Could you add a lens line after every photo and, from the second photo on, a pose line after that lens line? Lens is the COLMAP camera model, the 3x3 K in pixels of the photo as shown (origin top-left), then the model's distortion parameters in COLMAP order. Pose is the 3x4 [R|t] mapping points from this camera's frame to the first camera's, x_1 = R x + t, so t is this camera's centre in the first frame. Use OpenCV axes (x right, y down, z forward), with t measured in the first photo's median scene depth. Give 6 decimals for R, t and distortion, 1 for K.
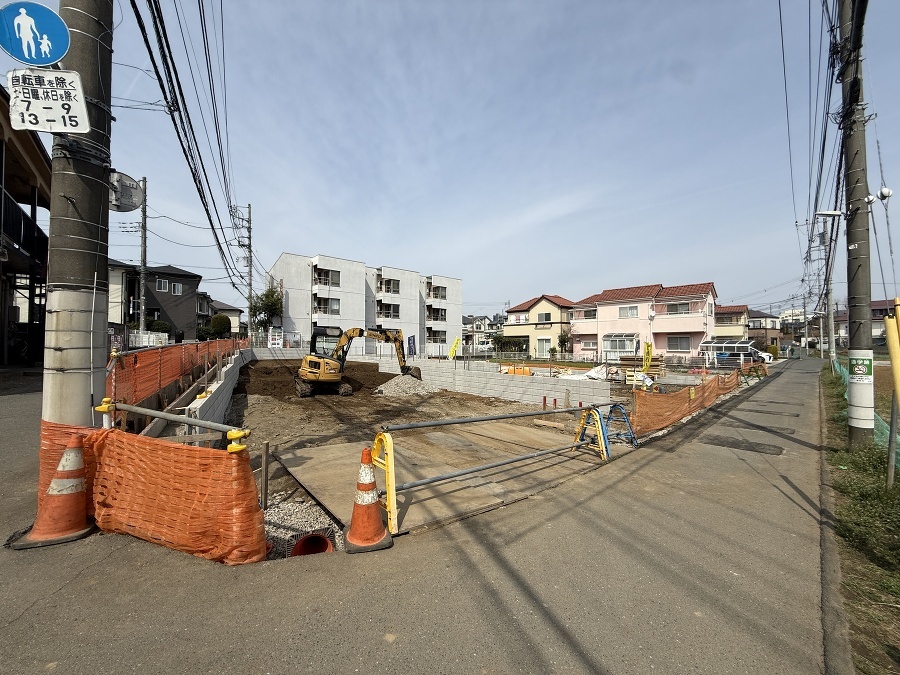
lens RADIAL K [[358.0, 0, 448.3], [0, 358.0, 335.1], [0, 0, 1]] dist [0.000212, -0.000205]
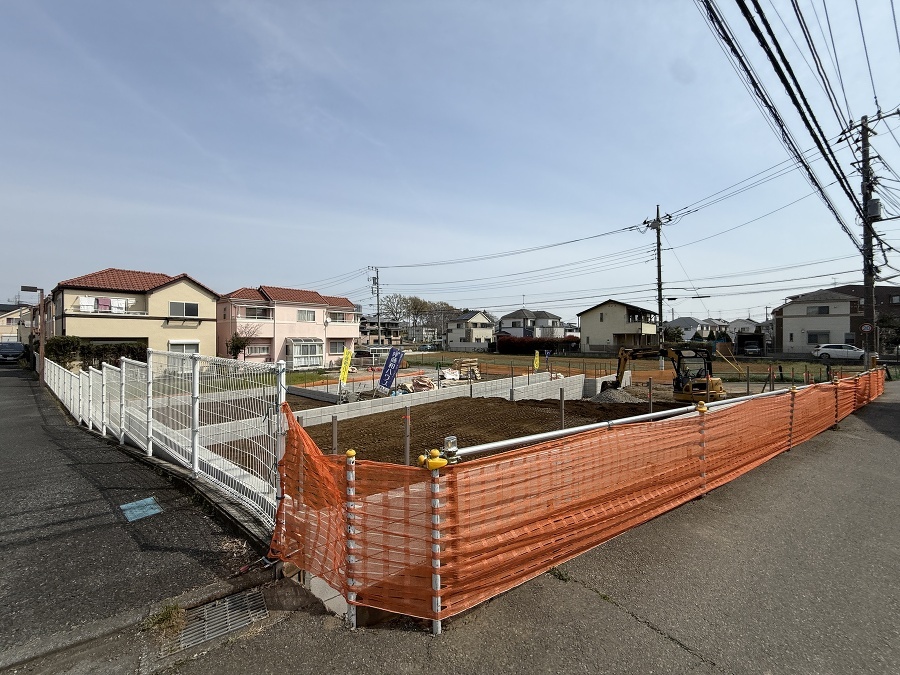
lens RADIAL K [[358.0, 0, 448.3], [0, 358.0, 336.5], [0, 0, 1]] dist [0.000212, -0.000205]
pose [[-0.144715, 0.003134, 0.989468, -0.490254], [-0.028364, 0.999571, -0.007314, -0.011968], [-0.989067, -0.029123, -0.144564, 0.725204]]
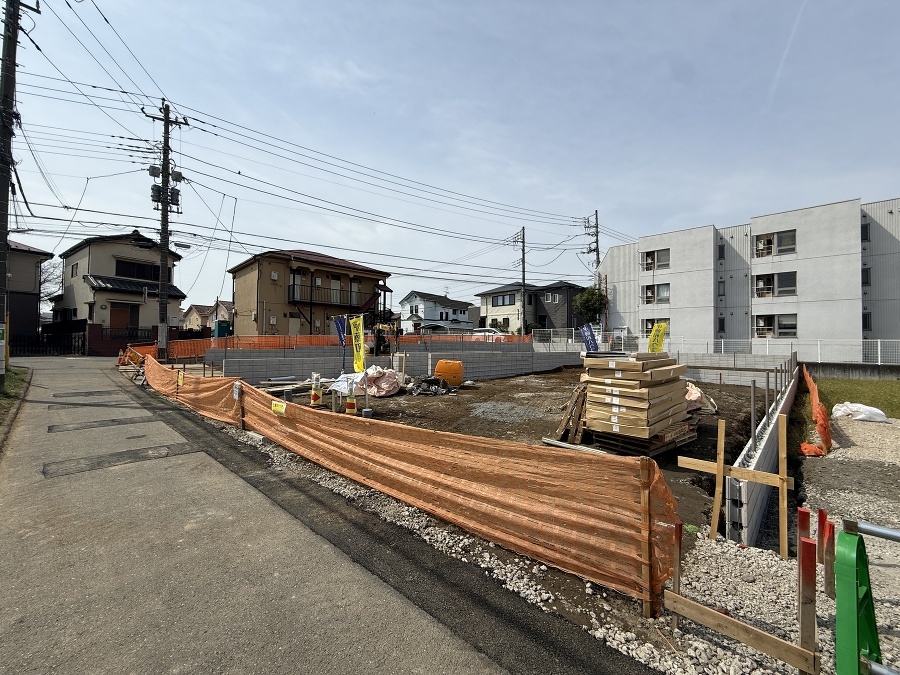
lens RADIAL K [[358.0, 0, 448.1], [0, 358.0, 334.3], [0, 0, 1]] dist [0.000212, -0.000205]
pose [[0.071865, -0.027569, -0.997033, 0.468863], [0.016627, 0.999512, -0.026439, 0.026531], [0.997276, -0.014677, 0.072288, 0.468117]]
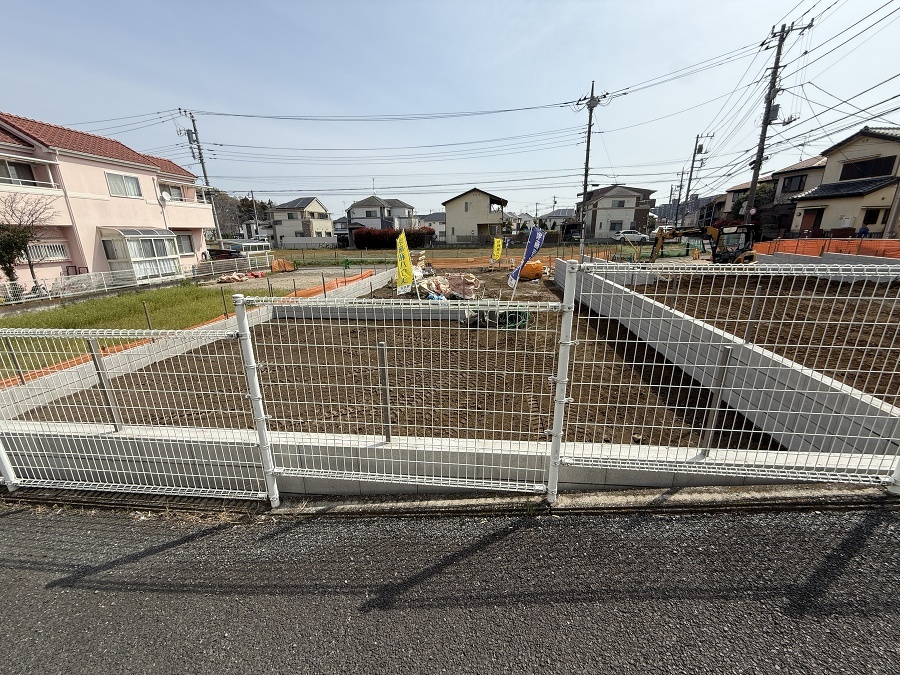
lens RADIAL K [[358.0, 0, 448.5], [0, 358.0, 337.7], [0, 0, 1]] dist [0.000212, -0.000205]
pose [[-0.666787, -0.200269, 0.717836, -0.245280], [-0.005512, 0.964515, 0.263970, 0.010583], [-0.745228, 0.172055, -0.644230, 0.978125]]
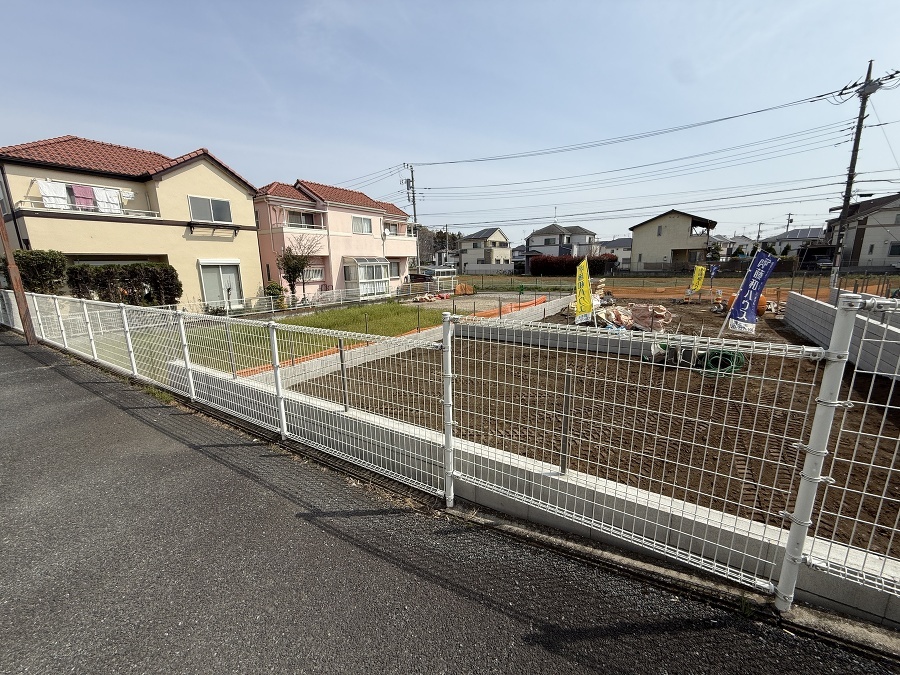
lens RADIAL K [[358.0, 0, 448.3], [0, 358.0, 337.6], [0, 0, 1]] dist [0.000212, -0.000205]
pose [[-0.259928, -0.193273, 0.946088, -0.244383], [-0.009326, 0.980222, 0.197683, 0.010626], [-0.965583, 0.042561, -0.256589, 0.981967]]
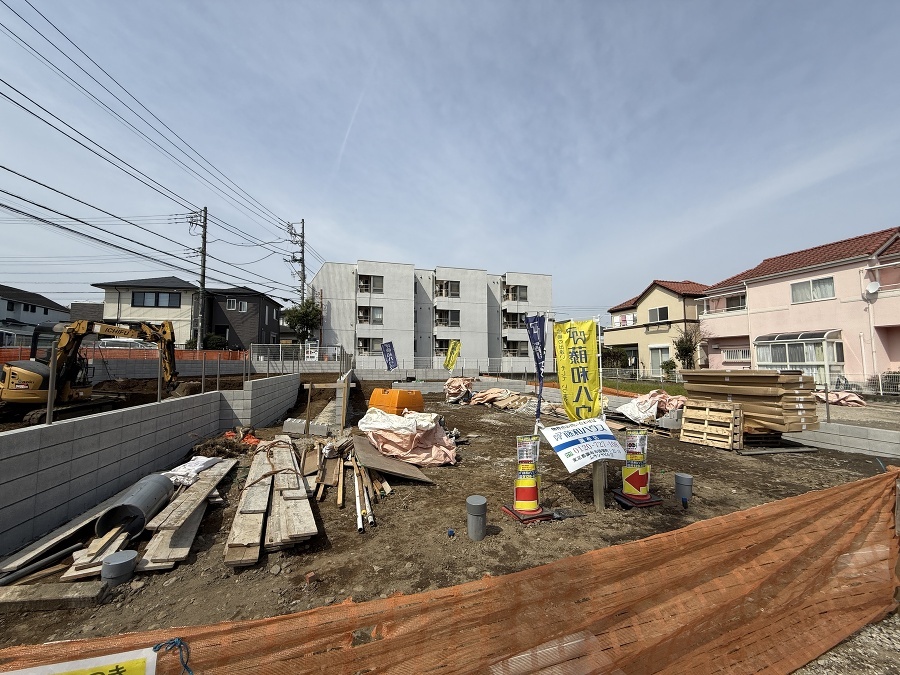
lens RADIAL K [[358.0, 0, 446.9], [0, 358.0, 337.7], [0, 0, 1]] dist [0.000212, -0.000205]
pose [[0.896567, -0.032688, -0.441700, 0.241170], [0.013668, 0.998840, -0.046175, 0.019901], [0.442697, 0.035362, 0.895974, 0.283730]]
